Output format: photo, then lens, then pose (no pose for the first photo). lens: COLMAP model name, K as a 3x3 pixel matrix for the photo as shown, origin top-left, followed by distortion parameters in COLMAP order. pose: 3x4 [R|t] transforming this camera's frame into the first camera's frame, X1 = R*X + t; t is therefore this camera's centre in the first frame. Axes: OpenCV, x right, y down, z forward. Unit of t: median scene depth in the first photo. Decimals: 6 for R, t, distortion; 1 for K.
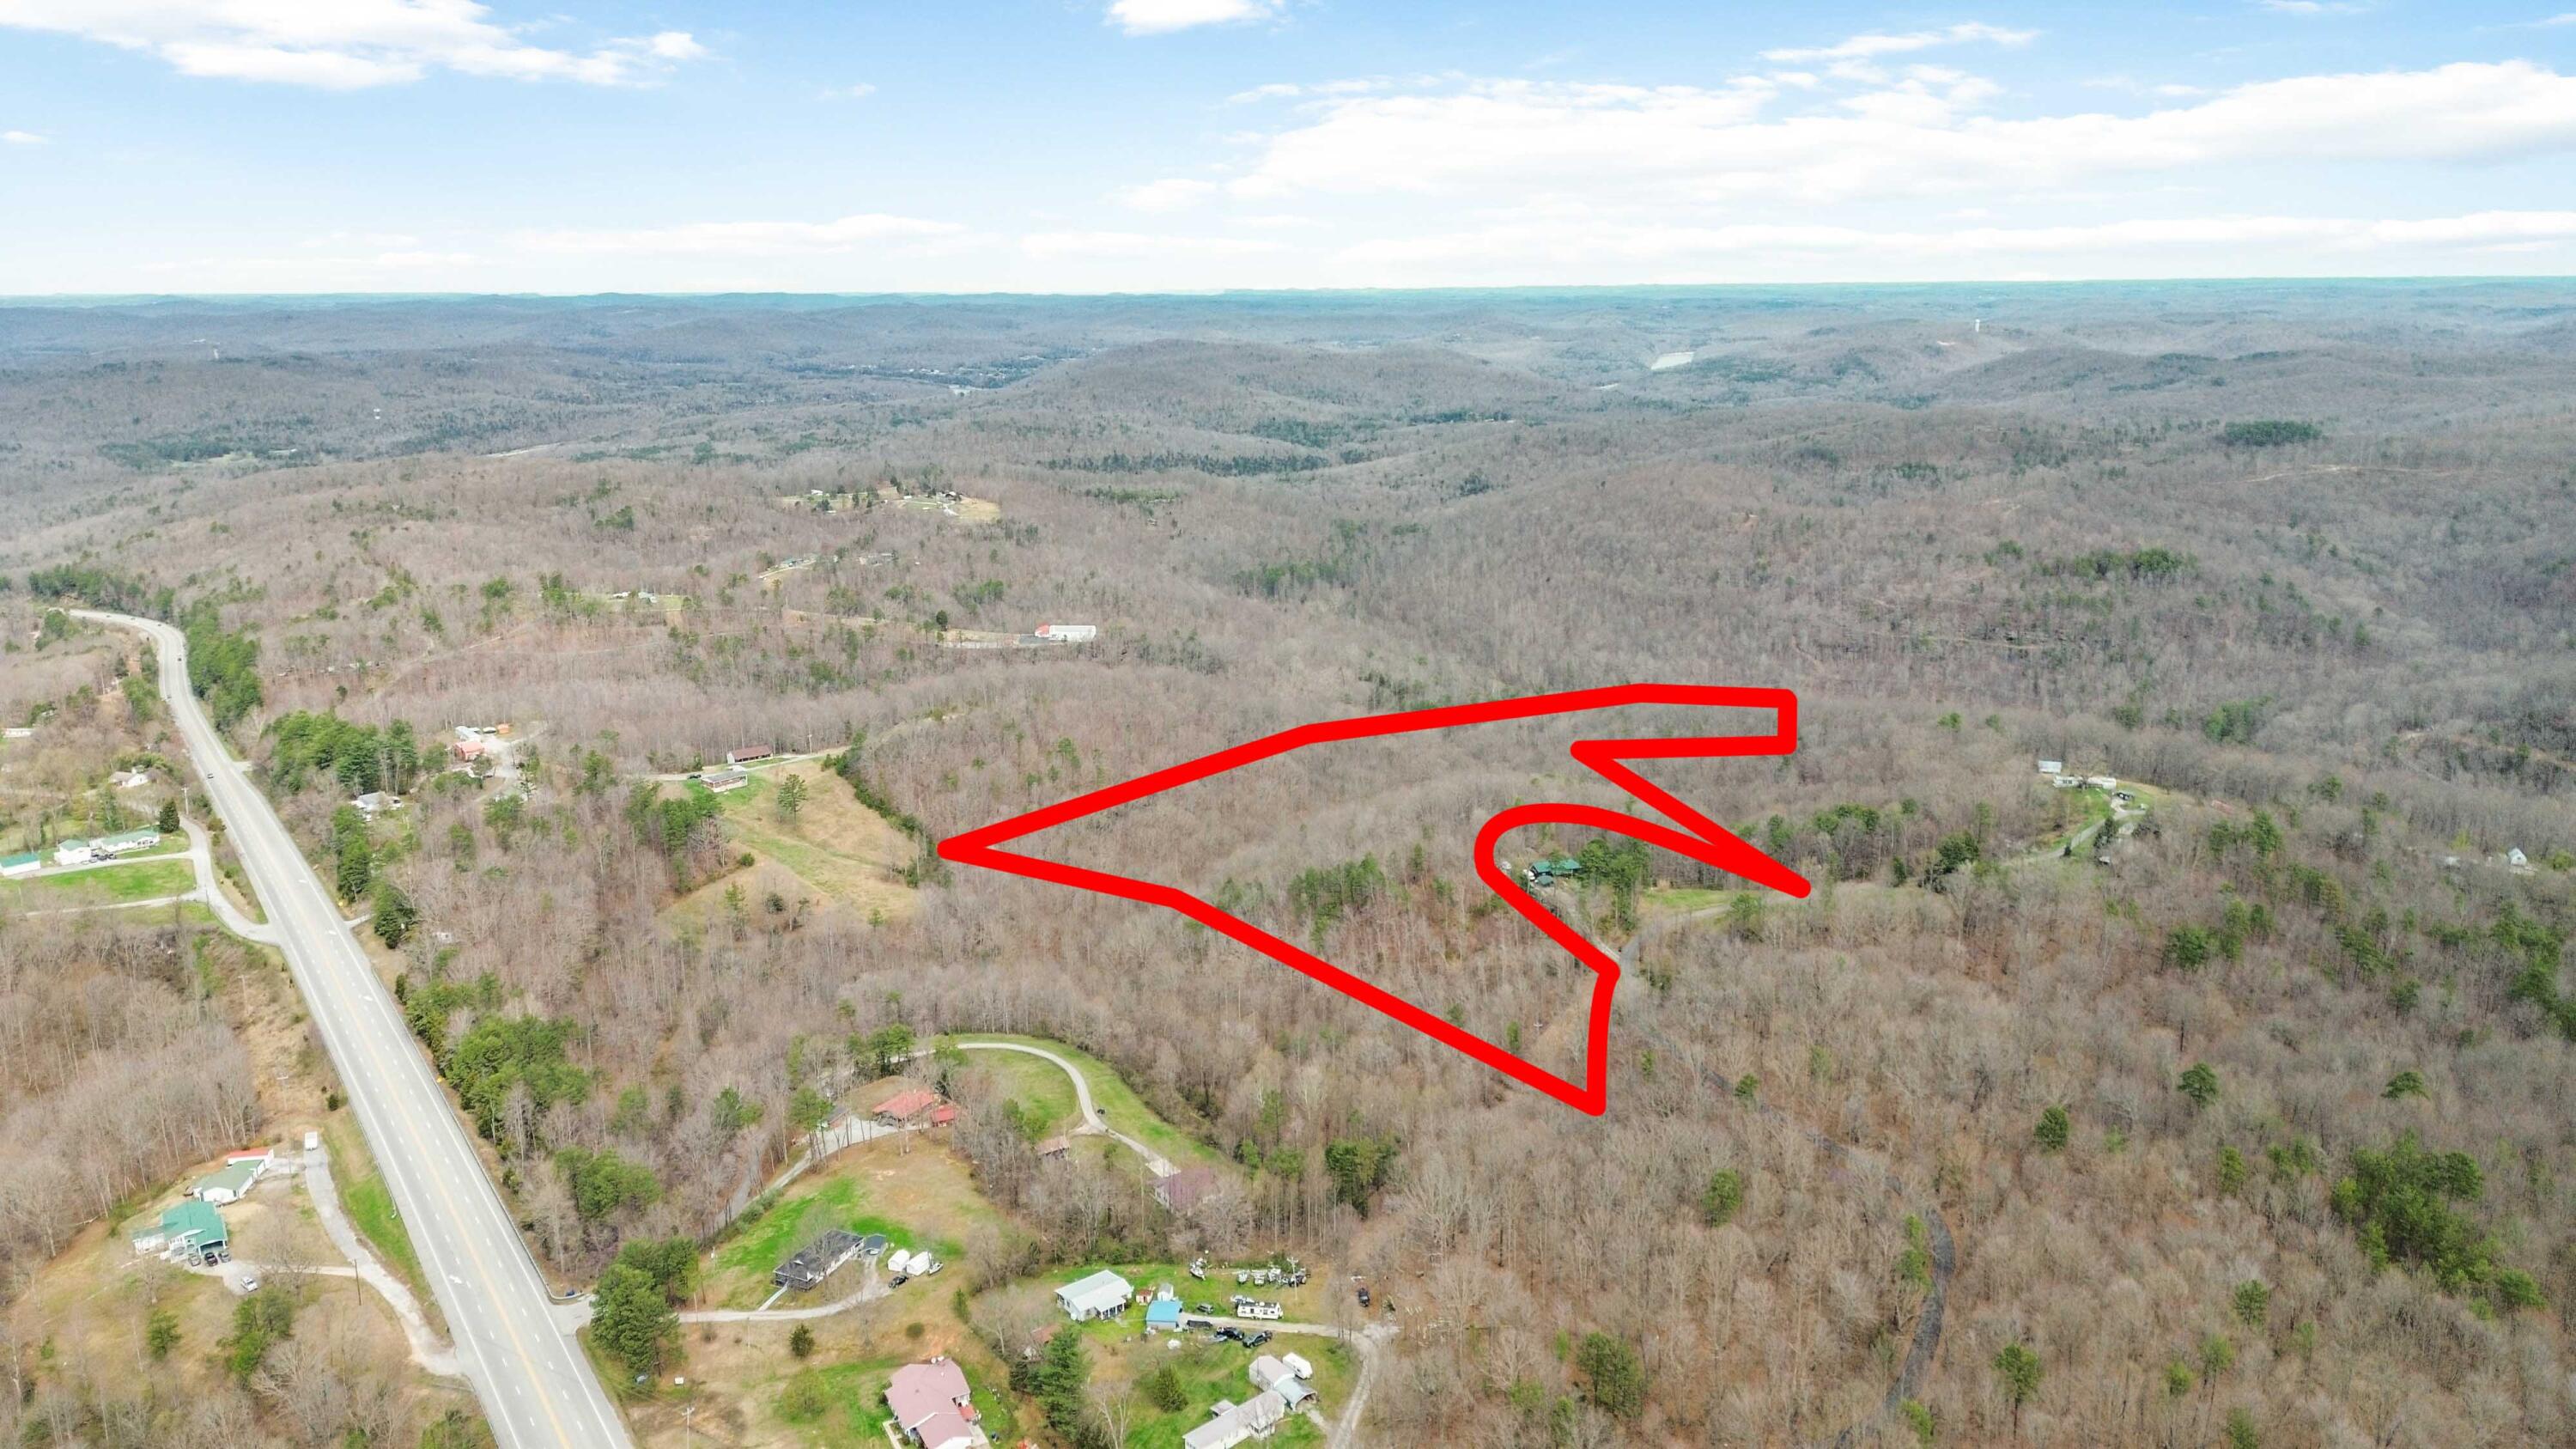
lens RADIAL K [[1809.0, 0, 1294.5], [0, 1809.0, 739.8], [0, 0, 1]] dist [0.069531, -0.055869]
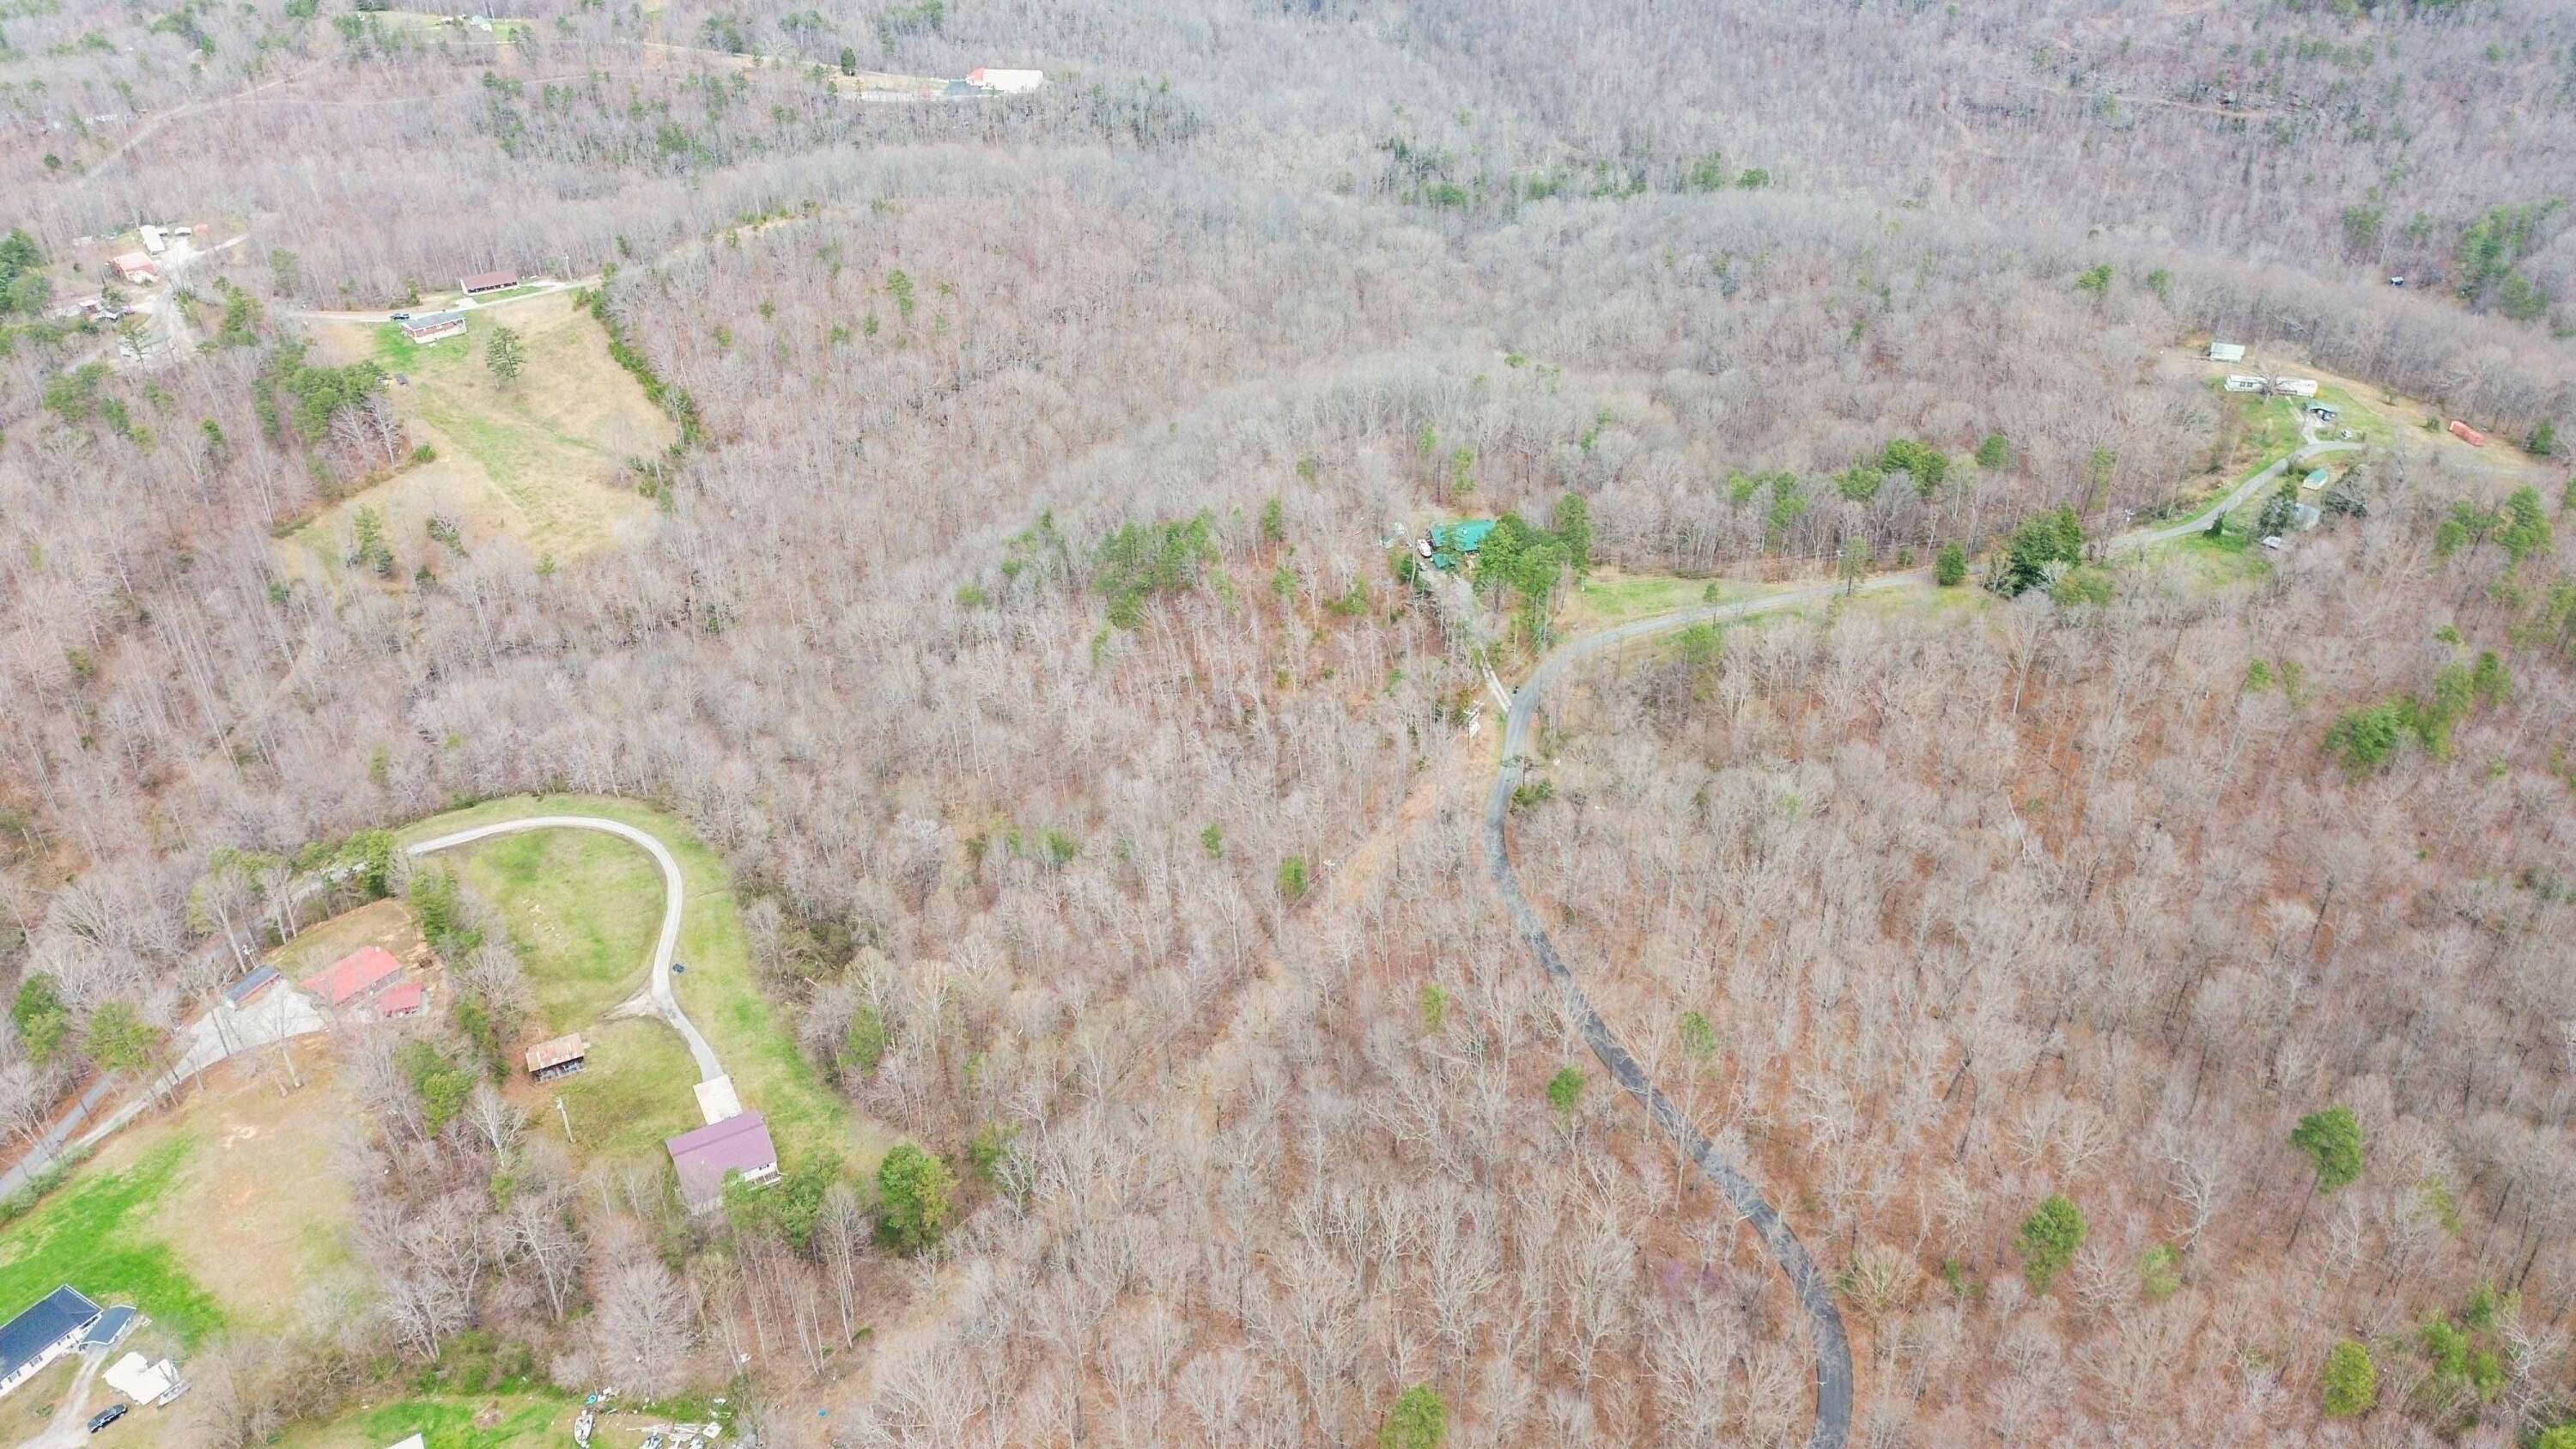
lens RADIAL K [[1809.0, 0, 1294.5], [0, 1809.0, 739.8], [0, 0, 1]] dist [0.069531, -0.055869]
pose [[0.996767, 0.041922, -0.068540, 0.069634], [-0.018154, 0.948536, 0.316149, -0.040988], [0.078266, -0.313882, 0.946231, 0.160619]]
